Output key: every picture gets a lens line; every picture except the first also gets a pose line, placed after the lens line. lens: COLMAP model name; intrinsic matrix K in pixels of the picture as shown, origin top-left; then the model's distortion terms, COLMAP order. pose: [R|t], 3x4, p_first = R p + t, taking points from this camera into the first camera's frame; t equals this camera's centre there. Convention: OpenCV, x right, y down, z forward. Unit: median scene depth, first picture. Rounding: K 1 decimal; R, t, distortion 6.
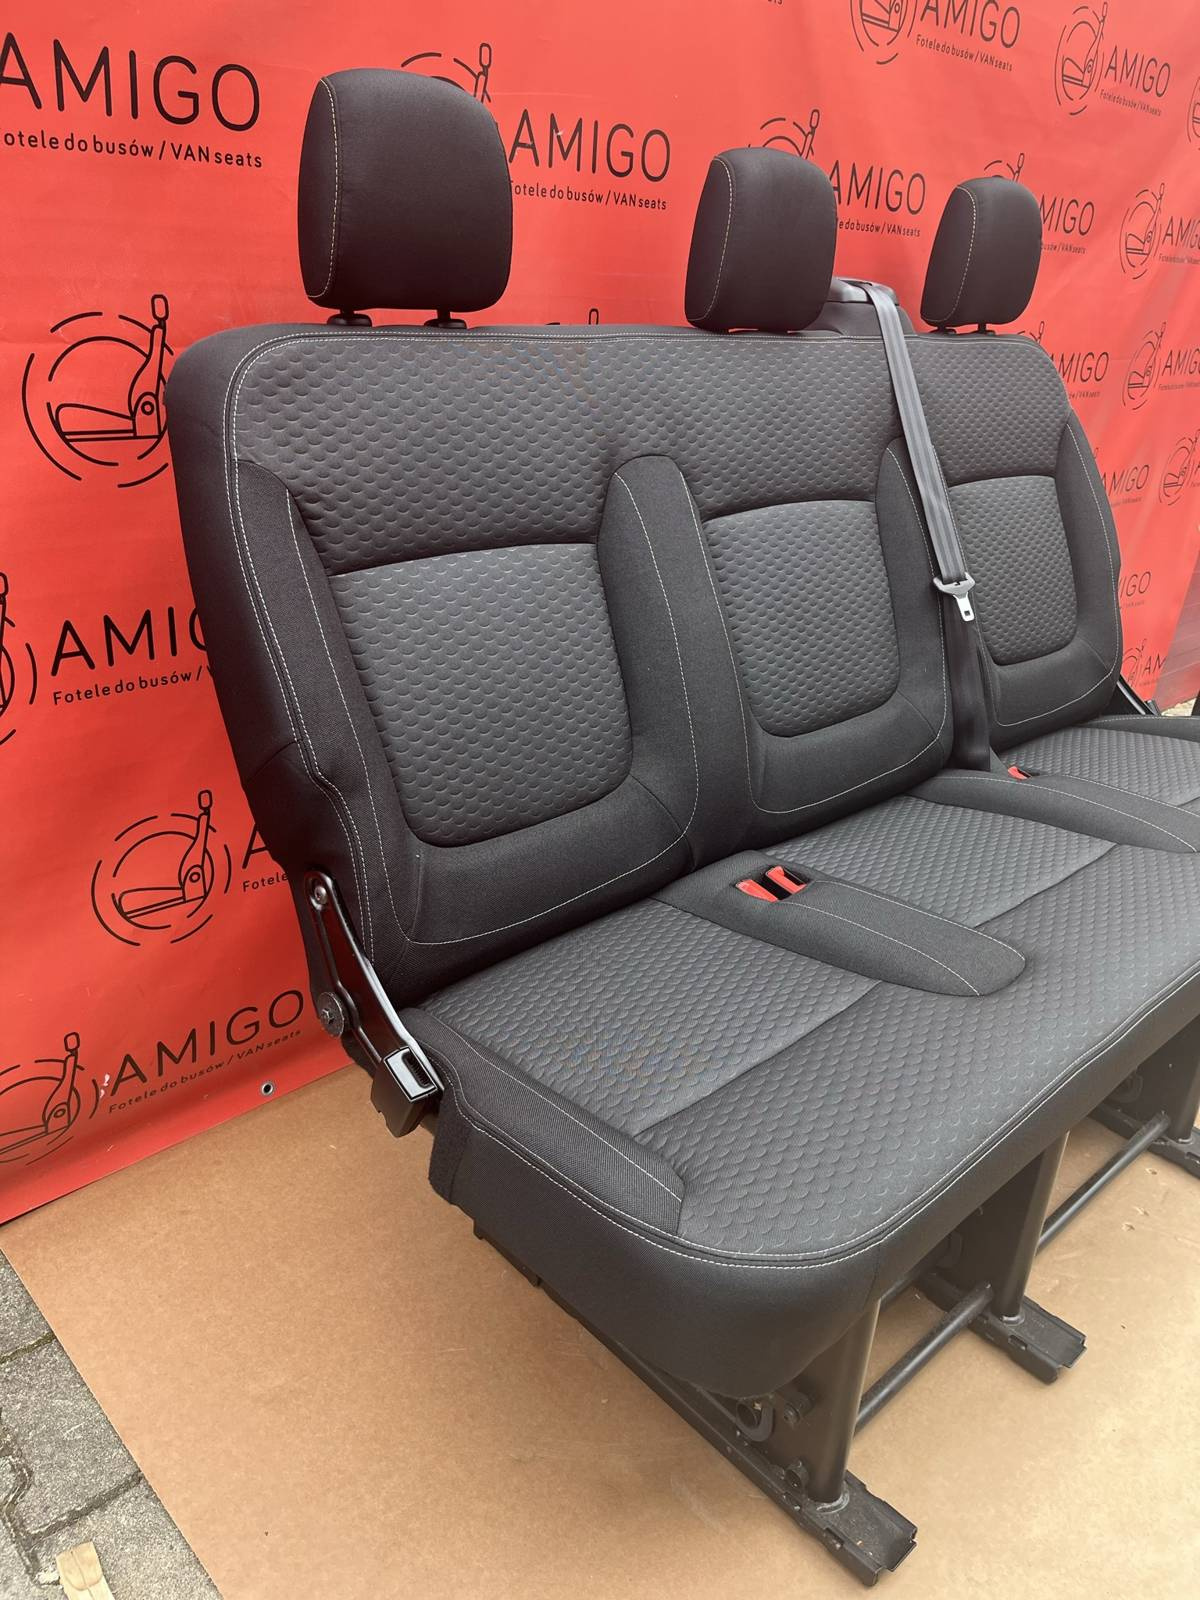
lens RADIAL K [[1215.2, 0, 630.3], [0, 1215.2, 782.0], [0, 0, 1]] dist [0.056874, -0.091620]
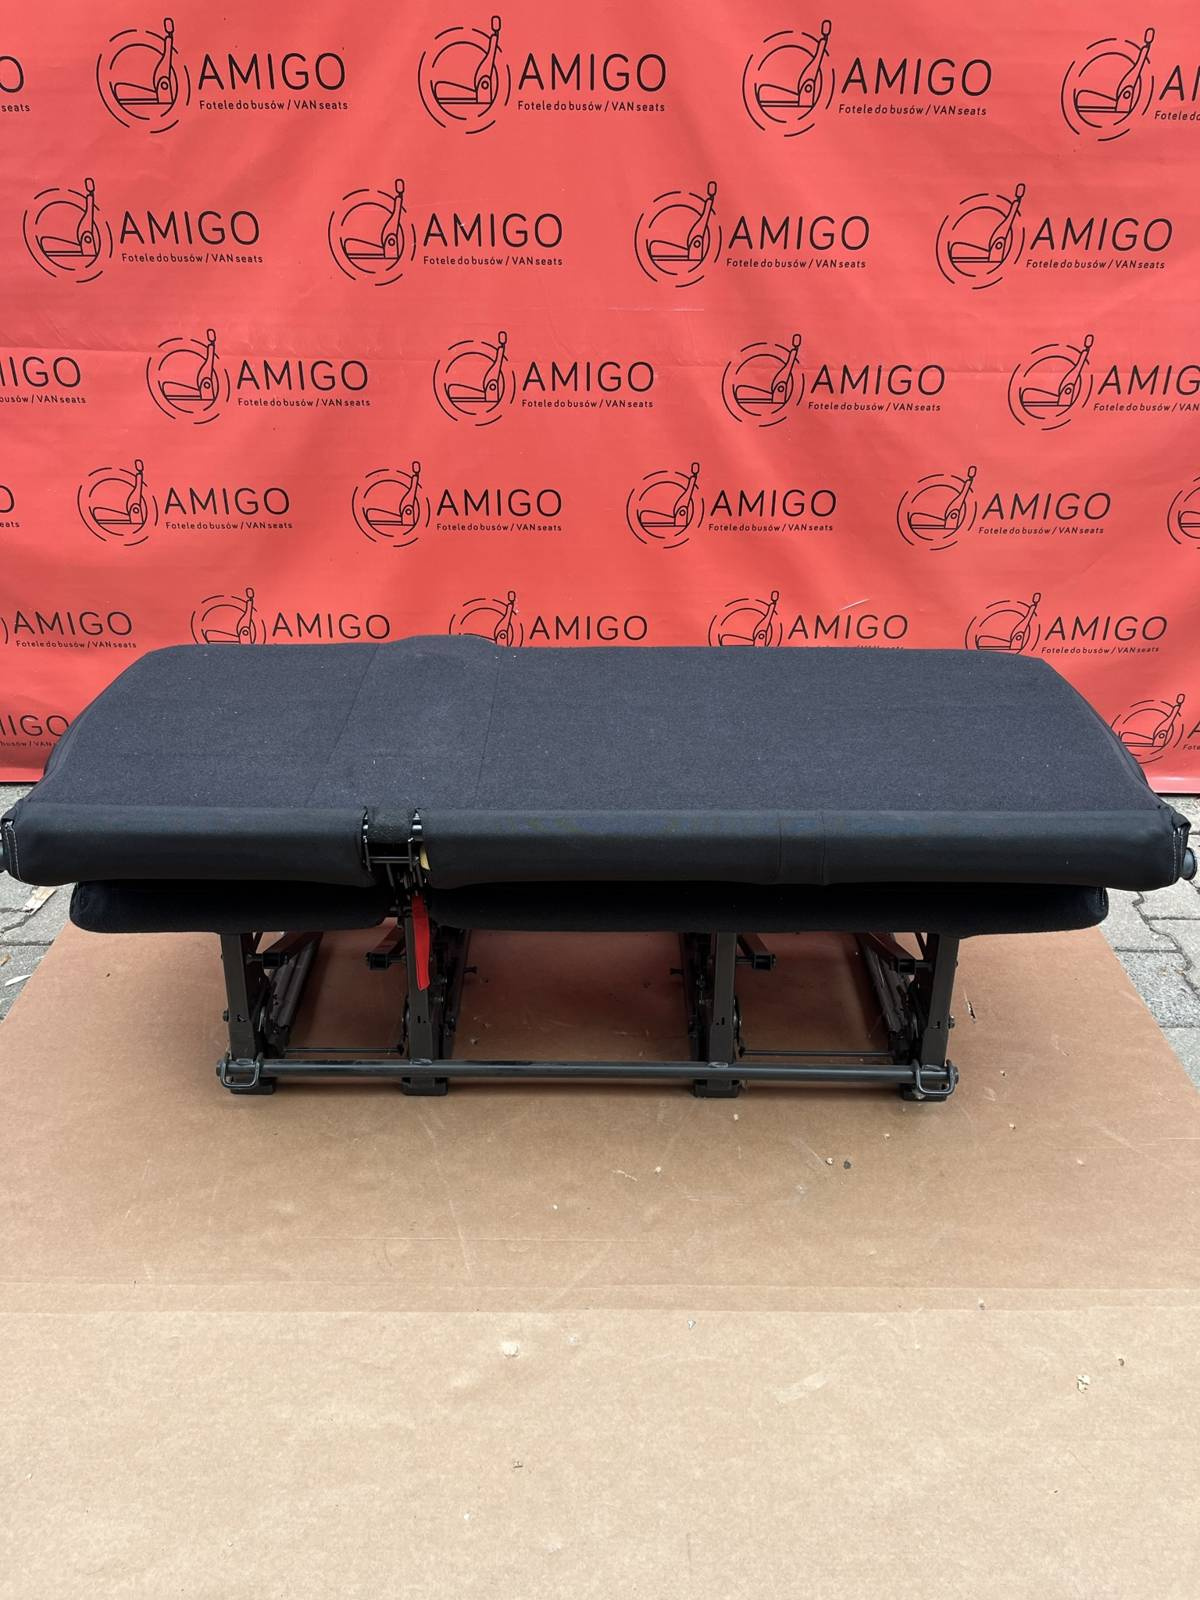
lens RADIAL K [[1215.2, 0, 588.1], [0, 1215.2, 801.3], [0, 0, 1]] dist [0.056874, -0.091620]
pose [[0.721187, 0.280022, -0.633623, 1.181018], [-0.239074, 0.959072, 0.151737, -0.083274], [0.650180, 0.042052, 0.758616, -0.064879]]
